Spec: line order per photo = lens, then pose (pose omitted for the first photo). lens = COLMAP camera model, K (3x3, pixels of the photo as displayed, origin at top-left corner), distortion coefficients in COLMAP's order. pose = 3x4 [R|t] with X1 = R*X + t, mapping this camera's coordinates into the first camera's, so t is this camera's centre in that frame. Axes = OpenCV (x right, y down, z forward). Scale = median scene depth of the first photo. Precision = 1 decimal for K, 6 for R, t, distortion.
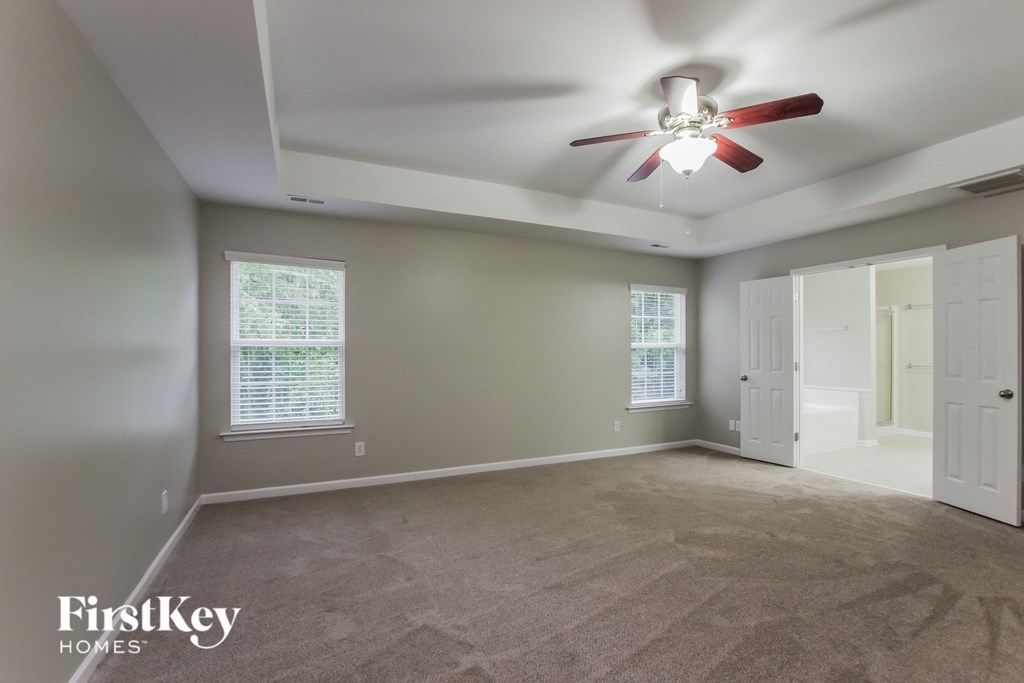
lens RADIAL K [[462.9, 0, 512.0], [0, 462.9, 341.5], [0, 0, 1]] dist [-0.002207, -0.000205]
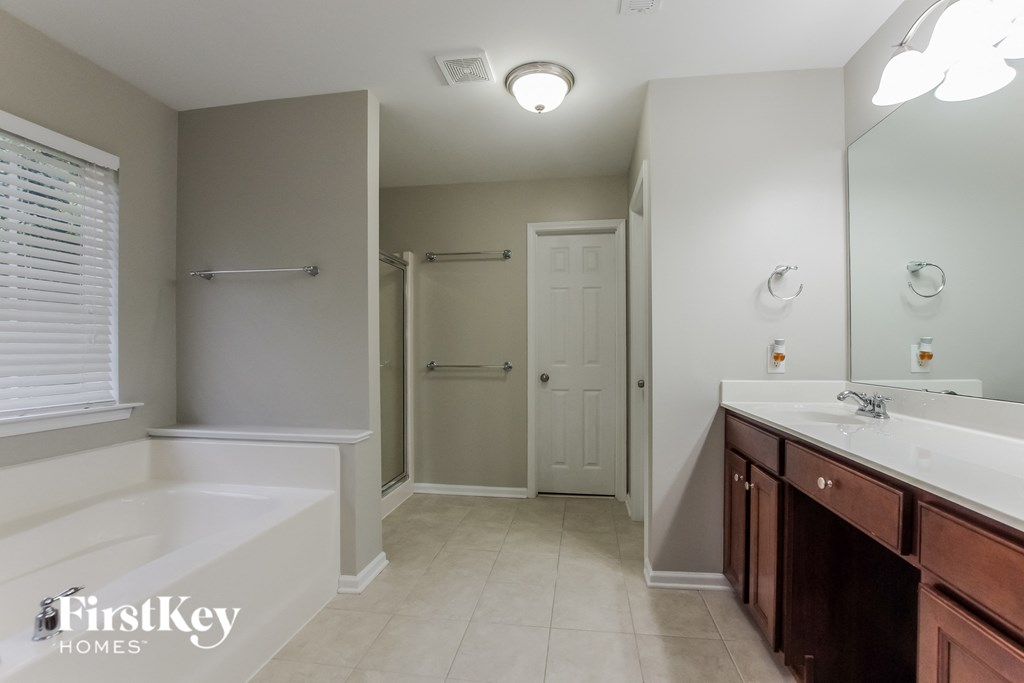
lens RADIAL K [[462.9, 0, 512.0], [0, 462.9, 341.5], [0, 0, 1]] dist [-0.002207, -0.000205]
pose [[0.586360, 0.005584, 0.810032, 0.475327], [0.007324, 0.999899, -0.012195, 0.030822], [-0.810018, 0.013083, 0.586259, 0.602478]]
